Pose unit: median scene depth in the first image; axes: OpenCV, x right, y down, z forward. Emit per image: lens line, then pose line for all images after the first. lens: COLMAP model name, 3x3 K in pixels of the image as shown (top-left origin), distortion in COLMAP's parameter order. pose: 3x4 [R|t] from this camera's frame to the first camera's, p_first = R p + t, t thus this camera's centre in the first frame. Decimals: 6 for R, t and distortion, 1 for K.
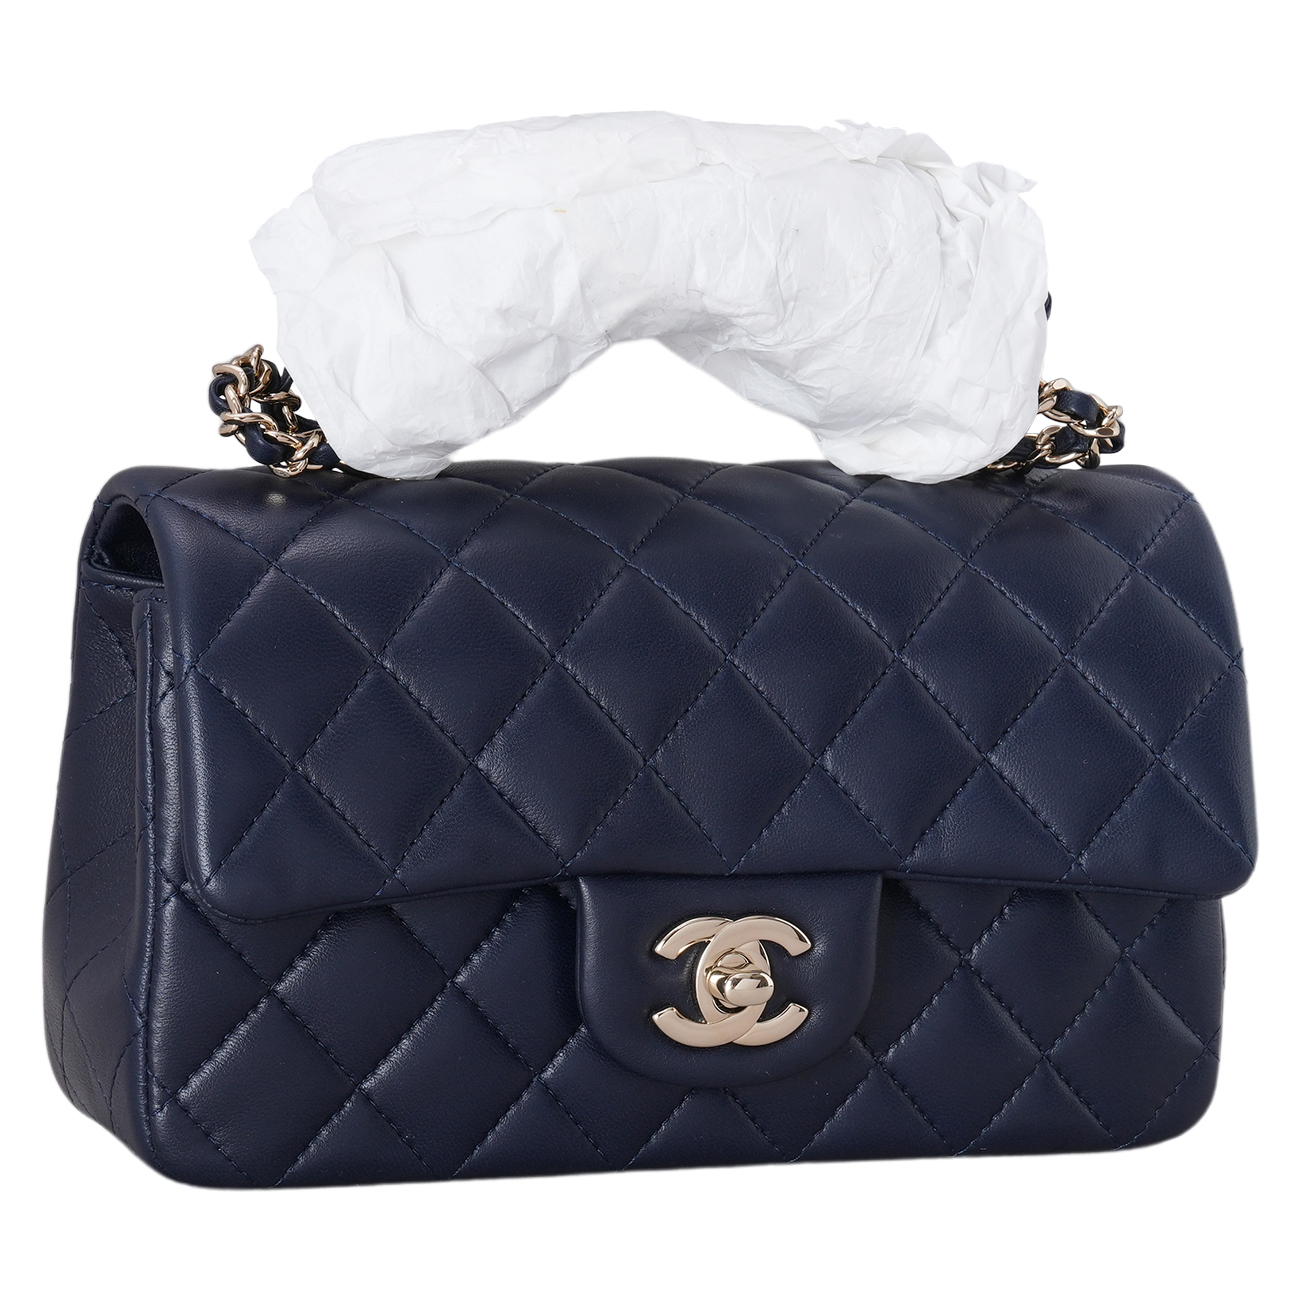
lens RADIAL K [[5343.0, 0, 644.8], [0, 5343.0, 647.0], [0, 0, 1]] dist [0.857615, 0.000000]
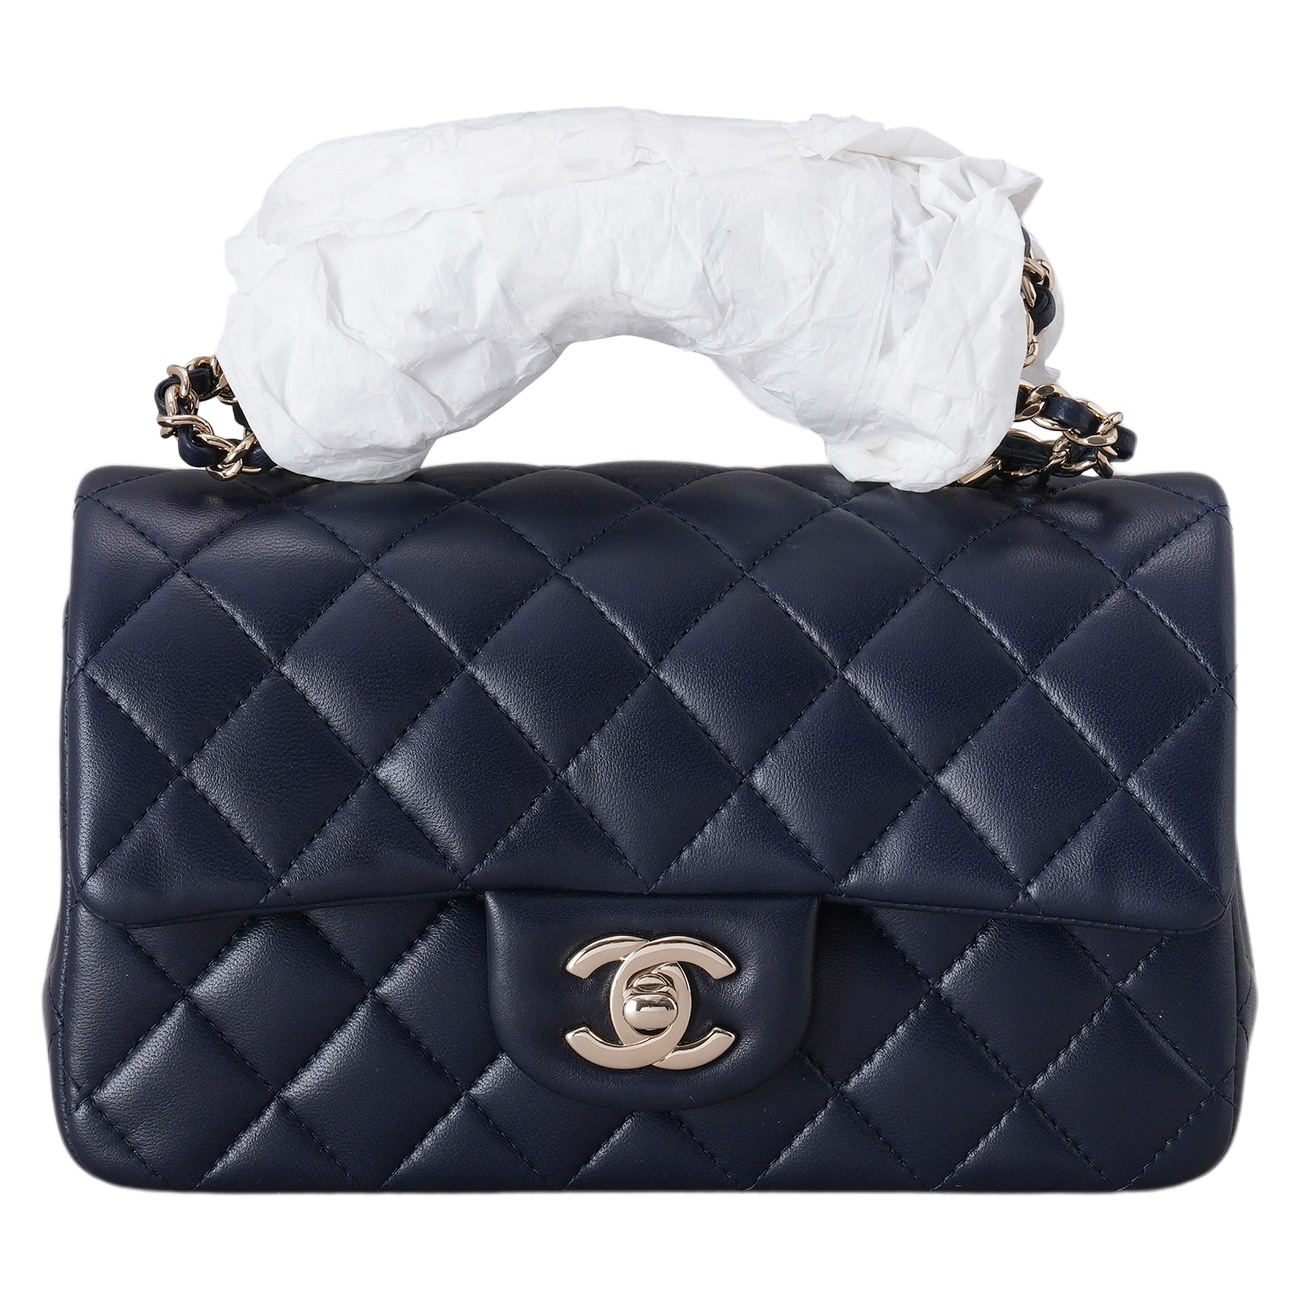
lens RADIAL K [[5343.0, 0, 663.5], [0, 5343.0, 654.9], [0, 0, 1]] dist [0.857615, 0.000000]
pose [[0.953135, 0.020606, -0.301844, 0.311408], [-0.016720, 0.999741, 0.015454, -0.015925], [0.302084, -0.009683, 0.953232, 0.073007]]
